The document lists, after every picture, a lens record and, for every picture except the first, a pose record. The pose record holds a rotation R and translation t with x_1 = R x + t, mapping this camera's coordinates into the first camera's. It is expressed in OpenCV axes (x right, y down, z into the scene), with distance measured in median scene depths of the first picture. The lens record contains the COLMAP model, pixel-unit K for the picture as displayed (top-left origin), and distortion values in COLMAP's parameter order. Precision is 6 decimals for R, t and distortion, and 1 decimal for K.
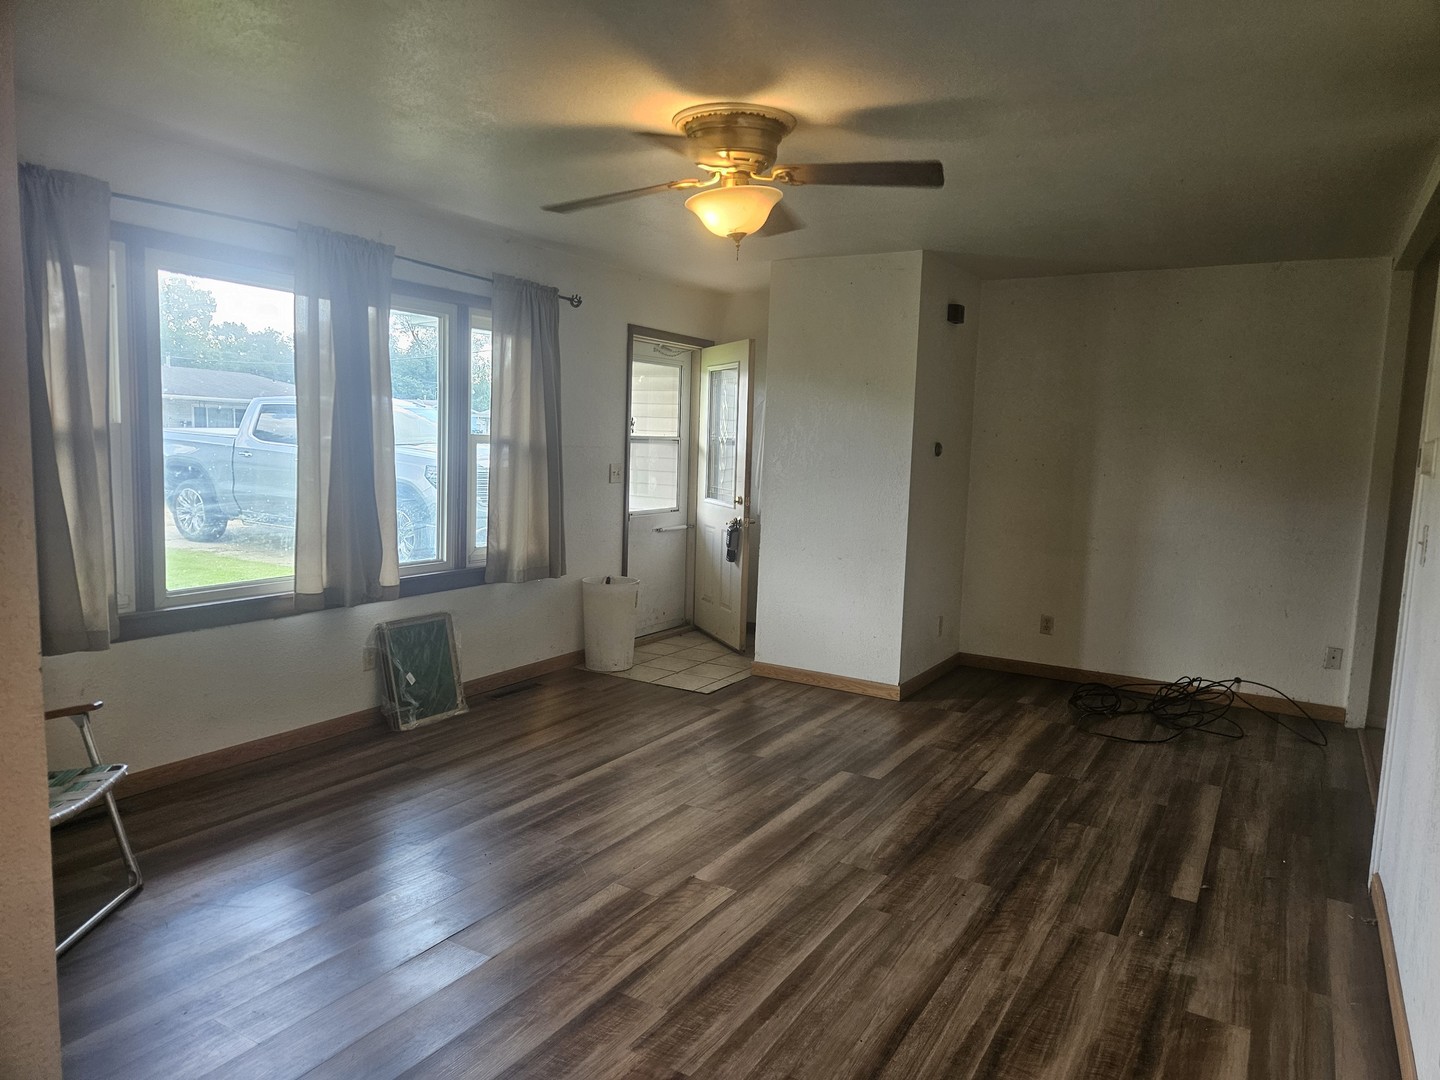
lens RADIAL K [[957.8, 0, 737.9], [0, 957.8, 525.2], [0, 0, 1]] dist [0.071590, -0.060351]
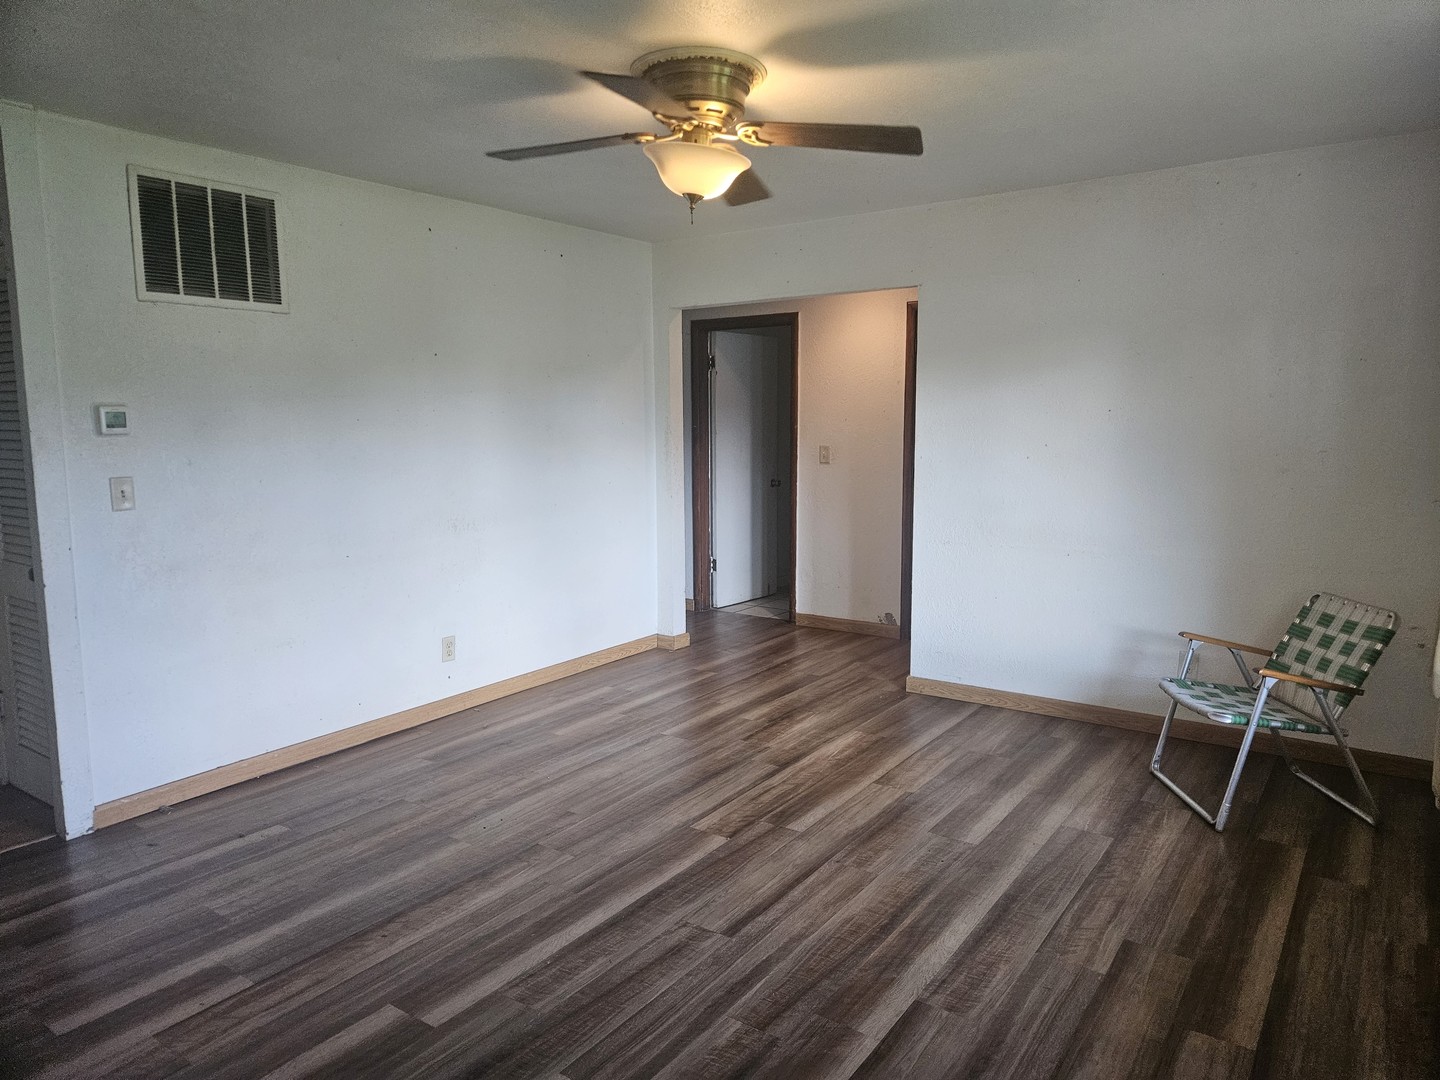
lens RADIAL K [[957.8, 0, 737.9], [0, 957.8, 525.2], [0, 0, 1]] dist [0.071590, -0.060351]
pose [[-0.996343, -0.036585, 0.077209, -0.122225], [-0.020219, 0.978978, 0.202960, -0.177608], [-0.083012, 0.200656, -0.976138, 1.903421]]
